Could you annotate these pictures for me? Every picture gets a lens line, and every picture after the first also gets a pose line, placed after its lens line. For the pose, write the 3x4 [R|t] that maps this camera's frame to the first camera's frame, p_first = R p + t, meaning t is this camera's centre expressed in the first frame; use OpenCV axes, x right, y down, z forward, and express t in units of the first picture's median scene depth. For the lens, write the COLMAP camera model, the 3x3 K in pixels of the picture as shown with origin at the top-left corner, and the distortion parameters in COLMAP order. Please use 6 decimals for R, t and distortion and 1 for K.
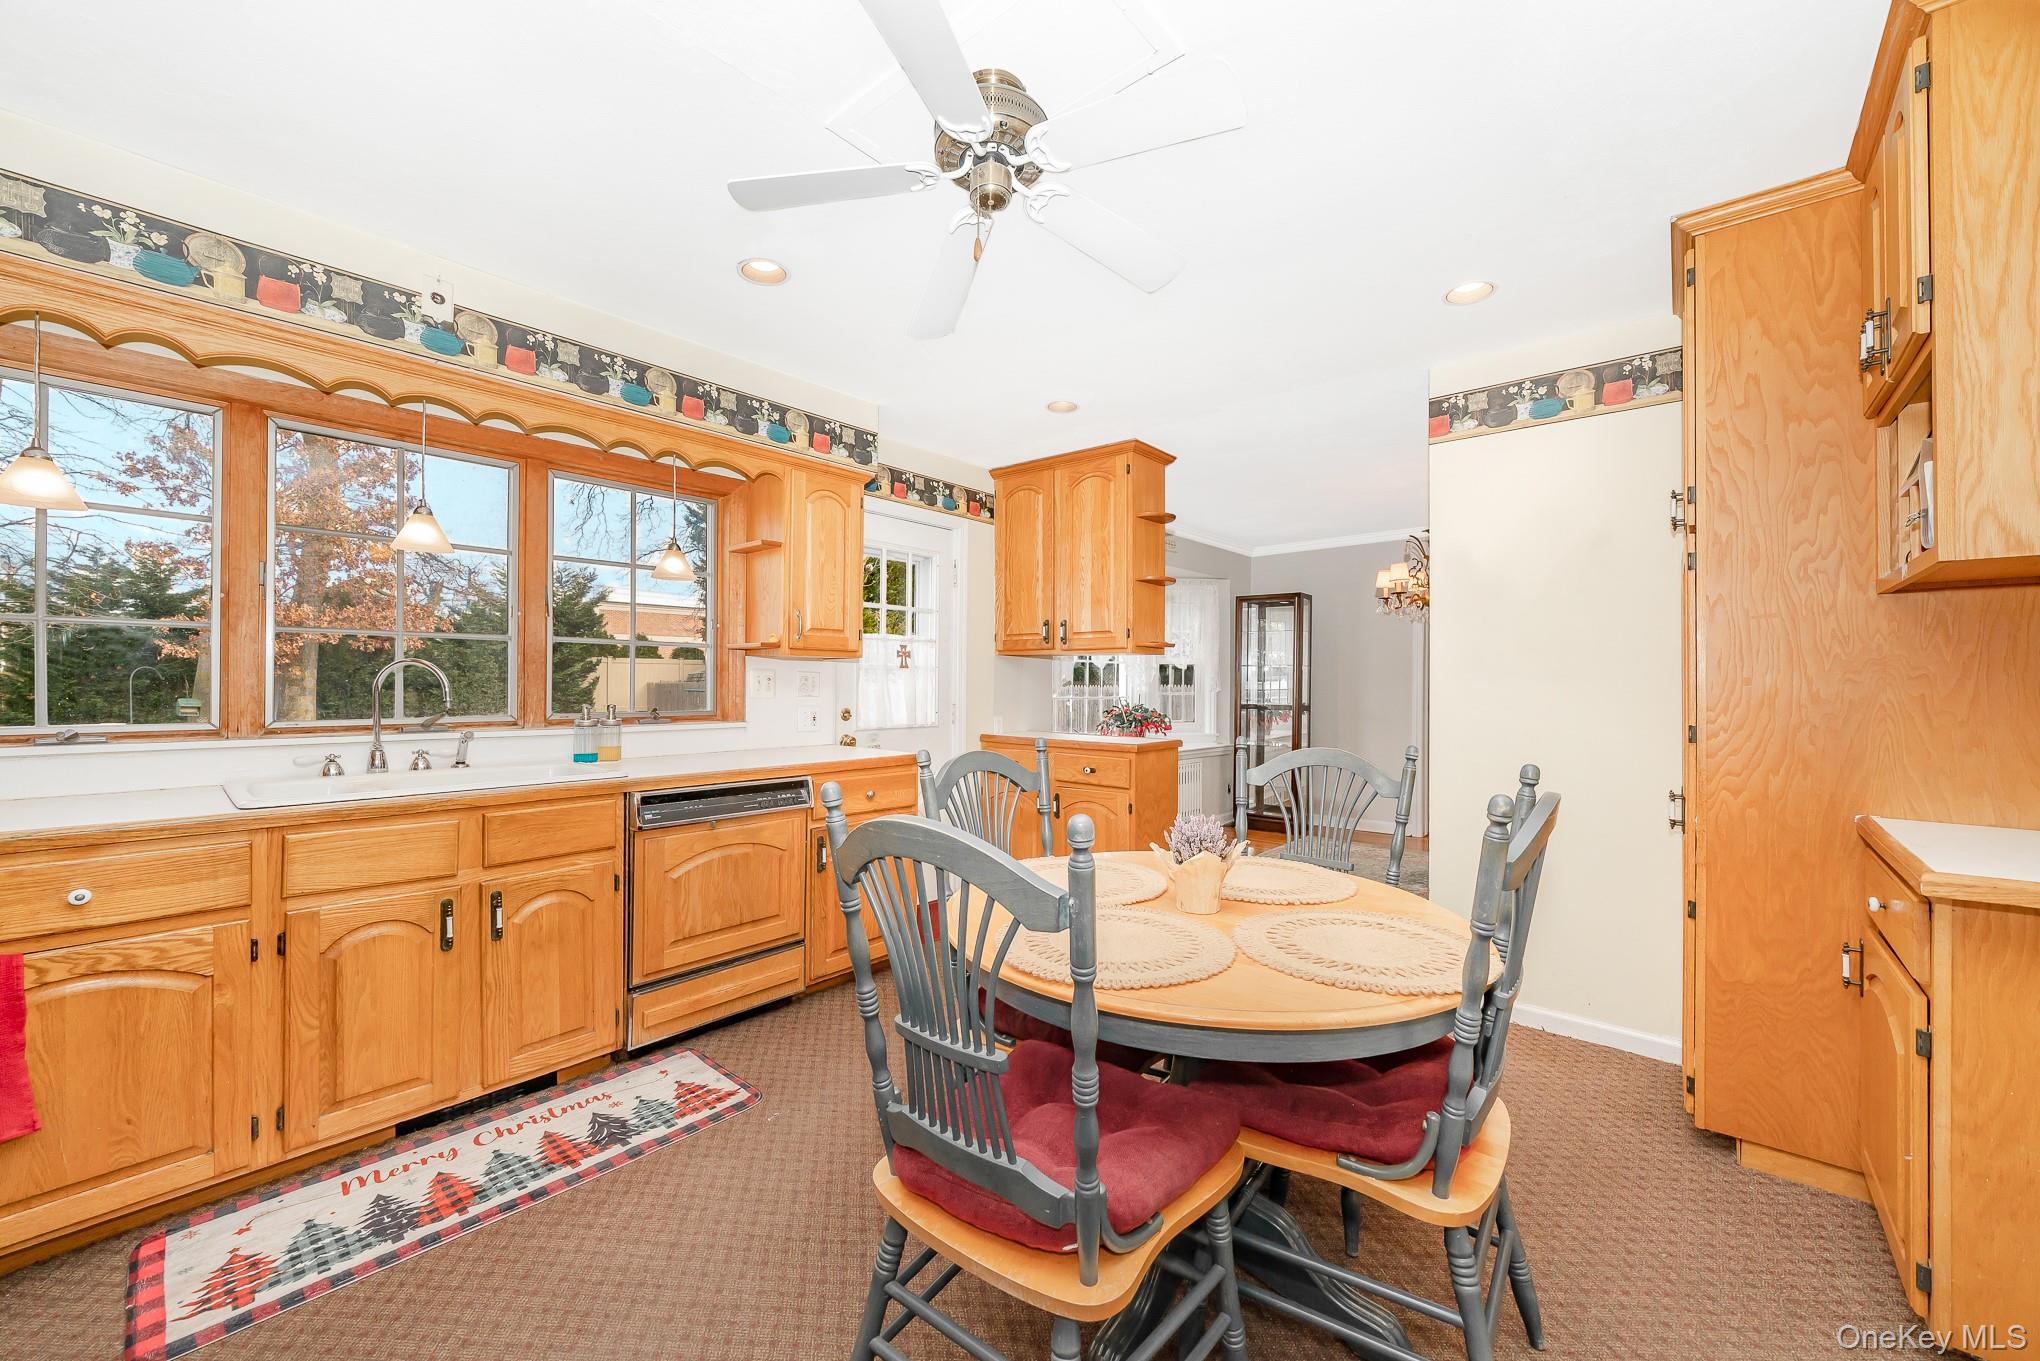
lens RADIAL K [[773.3, 0, 1013.1], [0, 773.3, 680.8], [0, 0, 1]] dist [-0.010352, 0.000540]
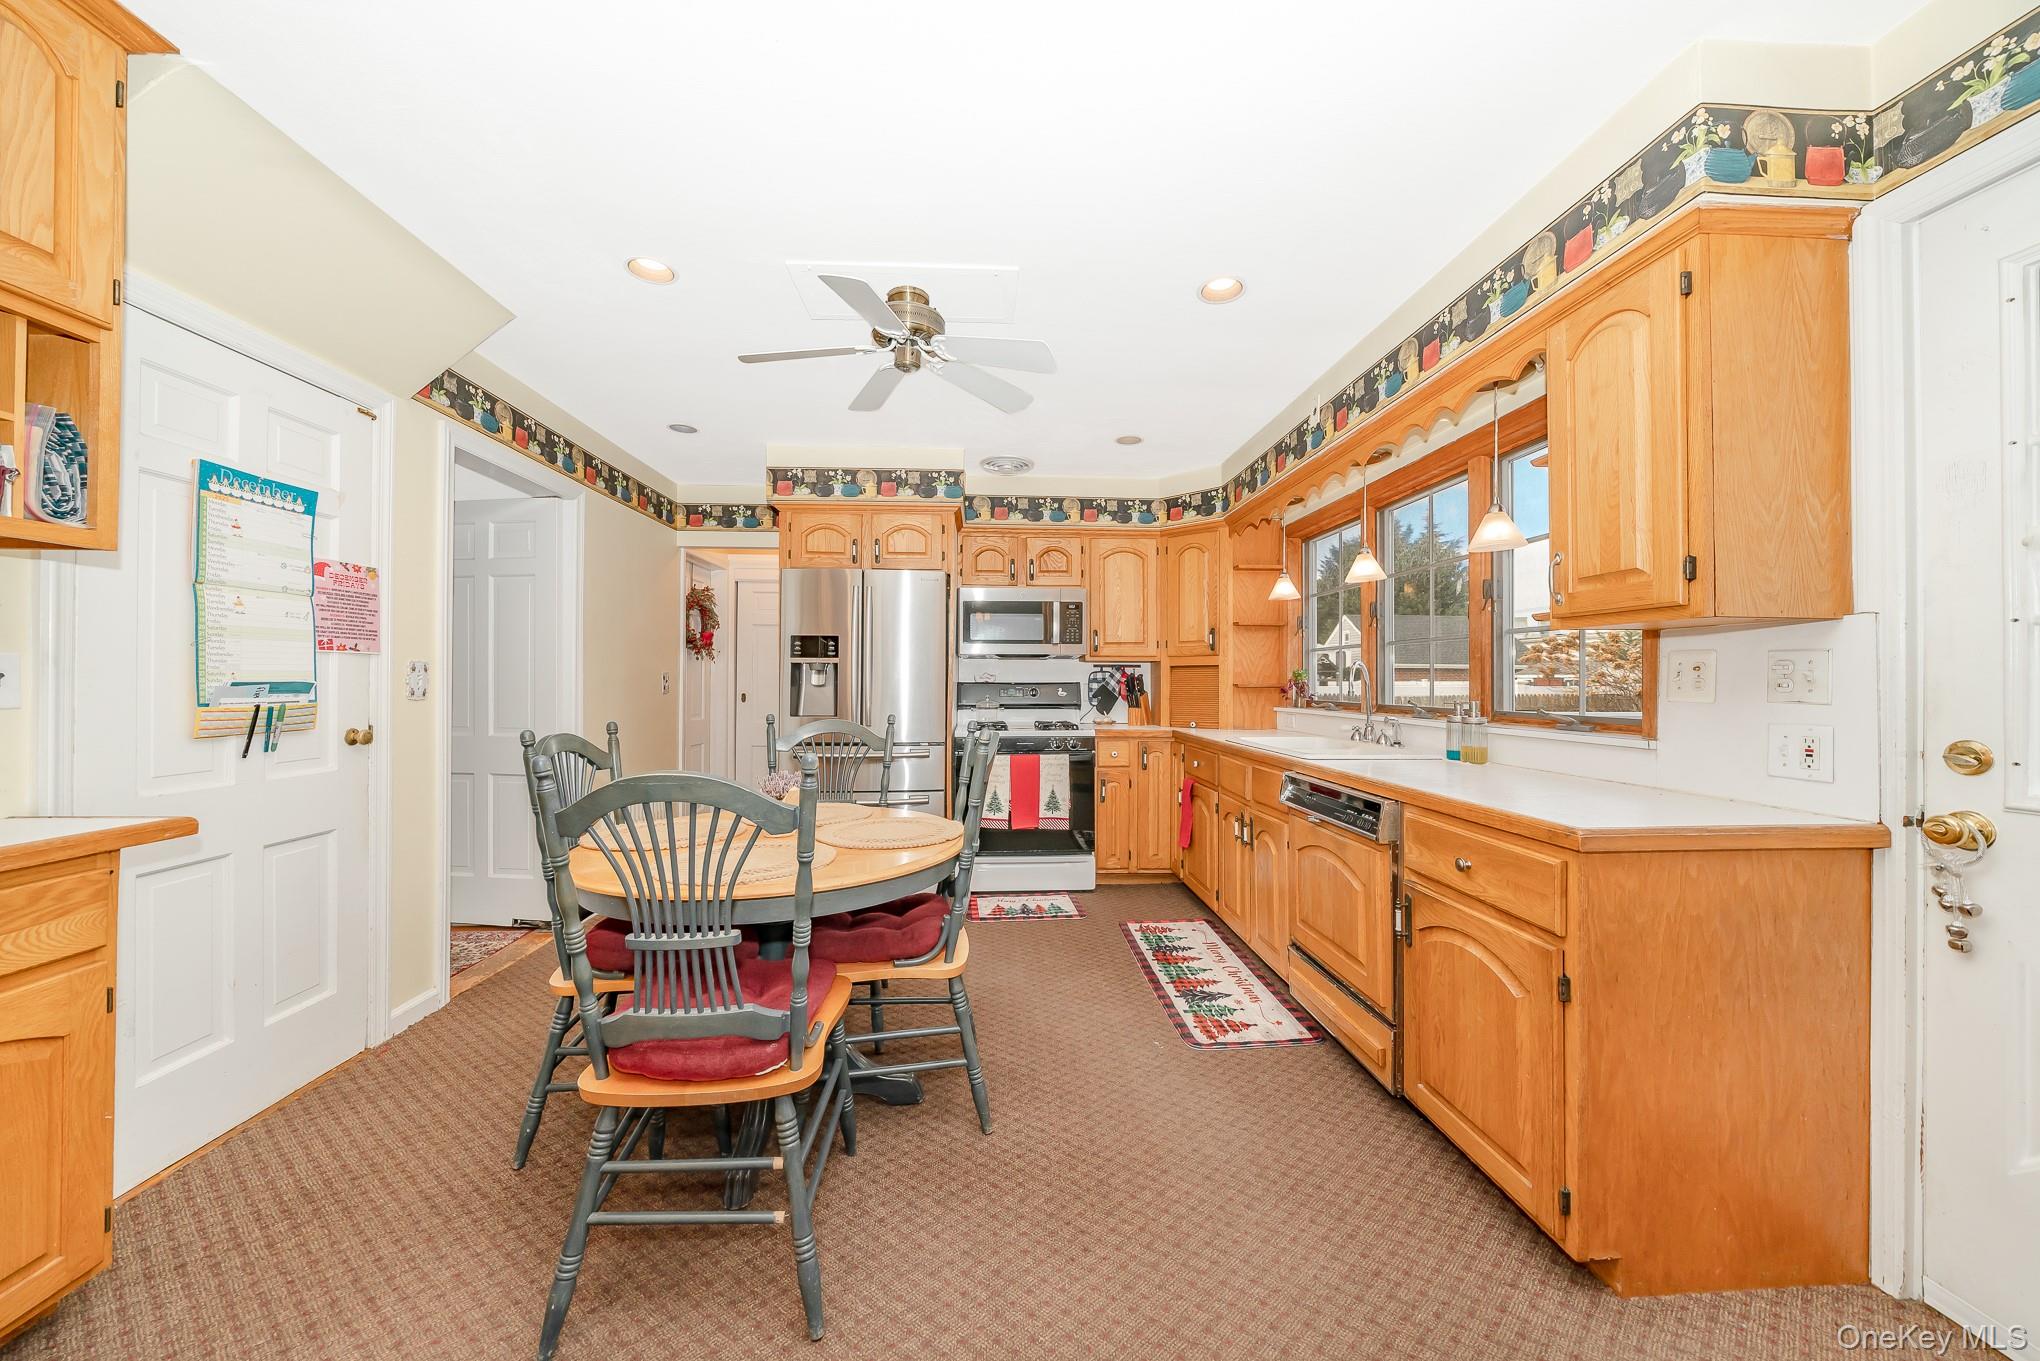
lens RADIAL K [[773.3, 0, 1013.1], [0, 773.3, 680.8], [0, 0, 1]] dist [-0.010352, 0.000540]
pose [[-0.736295, -0.006875, -0.676626, 0.564333], [-0.004415, 0.999976, -0.005356, 0.015287], [0.676647, -0.000957, -0.736307, 1.483762]]
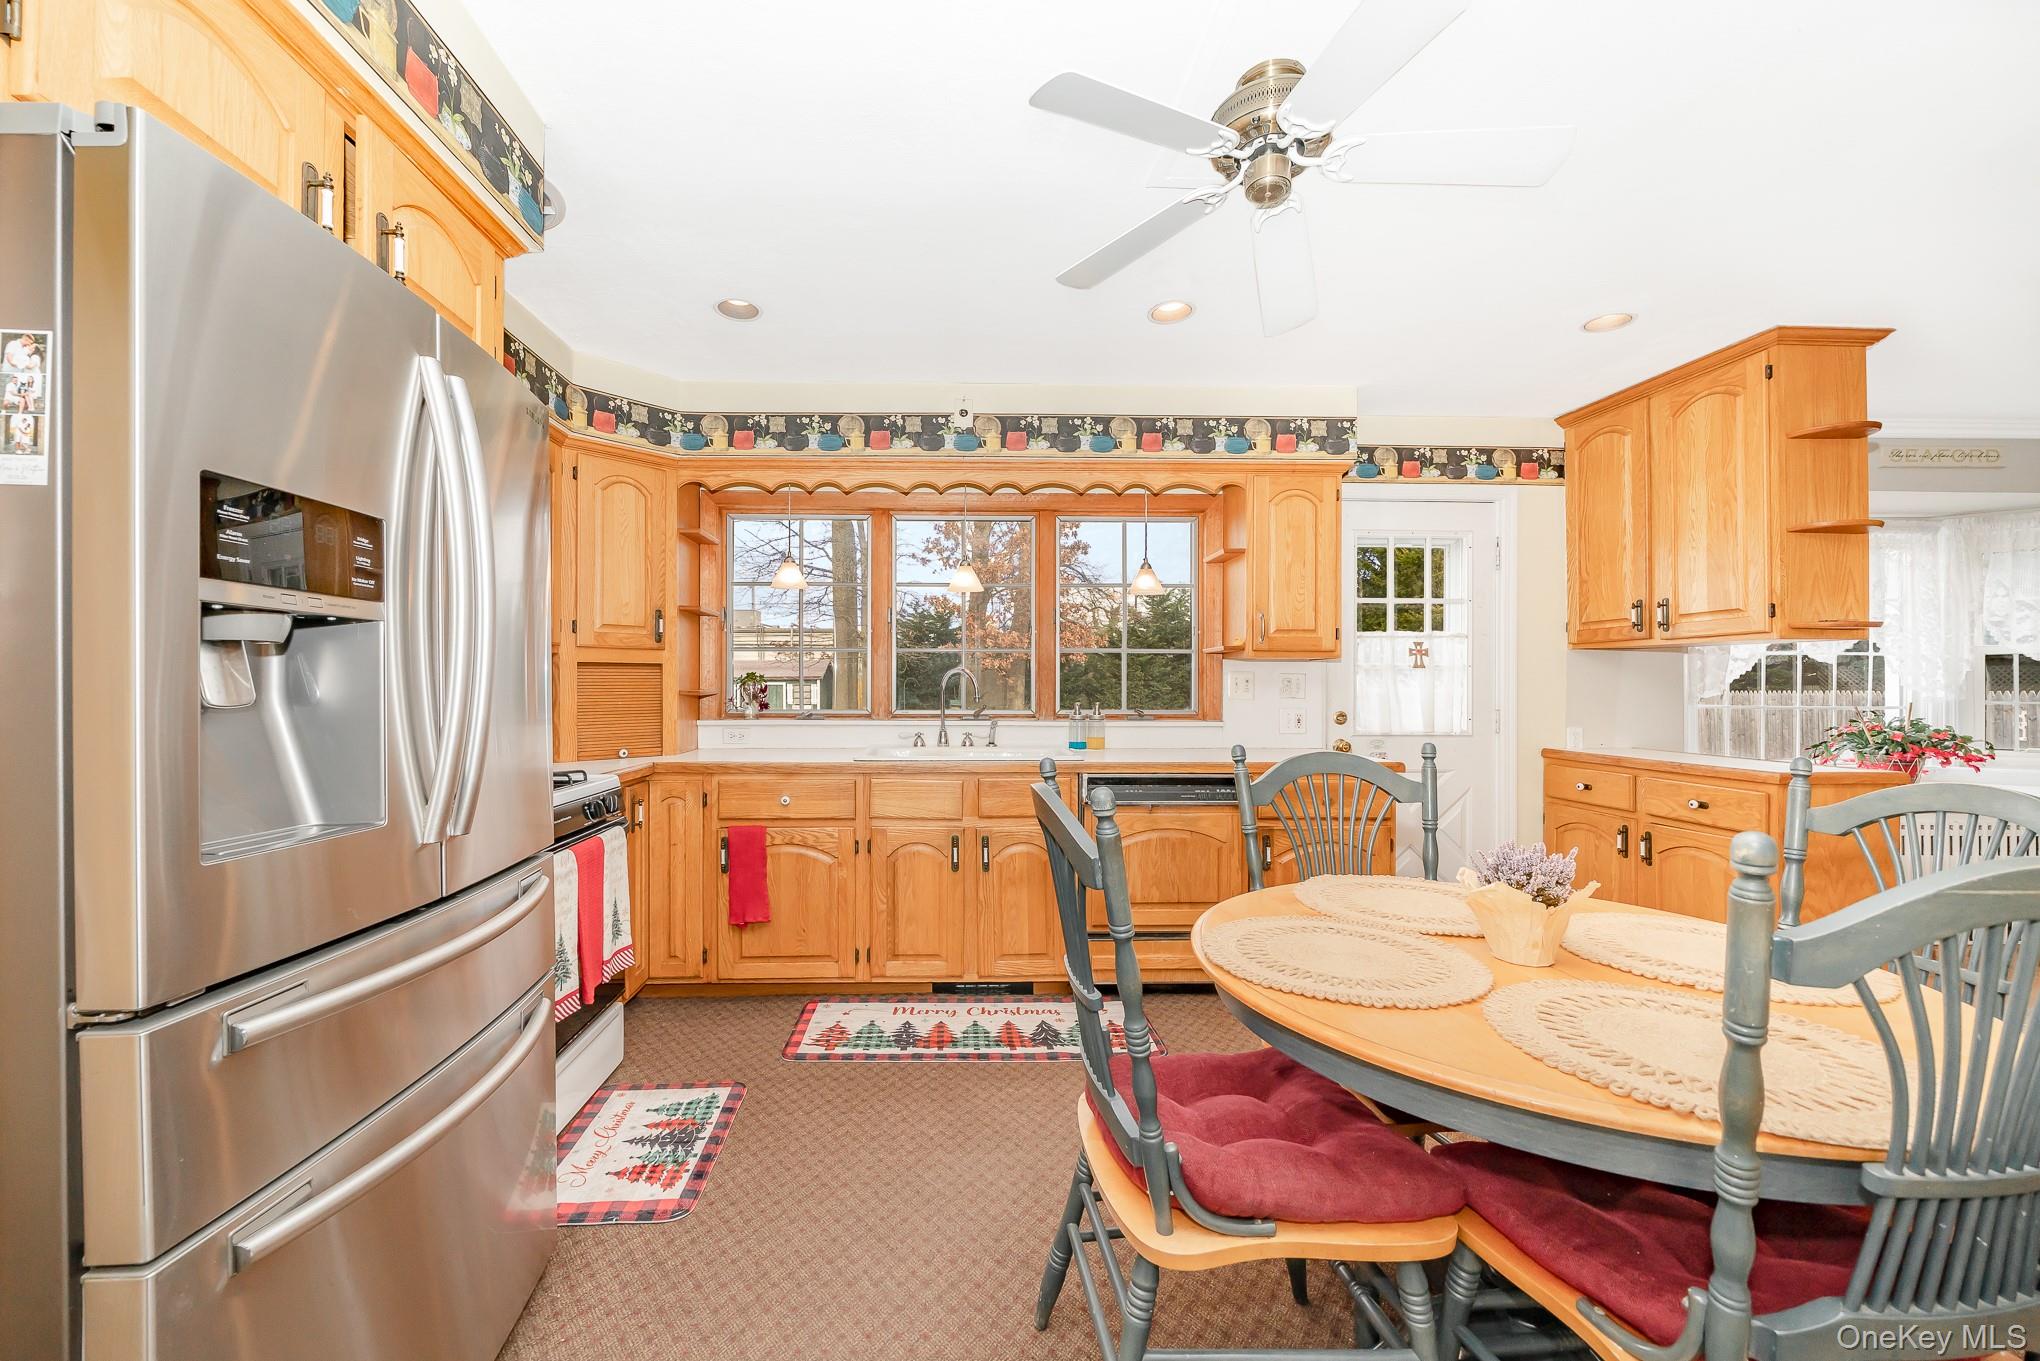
lens RADIAL K [[790.1, 0, 982.8], [0, 790.1, 683.7], [0, 0, 1]] dist [-0.010953, -0.000060]
pose [[0.684773, -0.007015, -0.728723, 0.292562], [0.003125, 0.999973, -0.006690, 0.010075], [0.728750, 0.002303, 0.684776, 0.025764]]
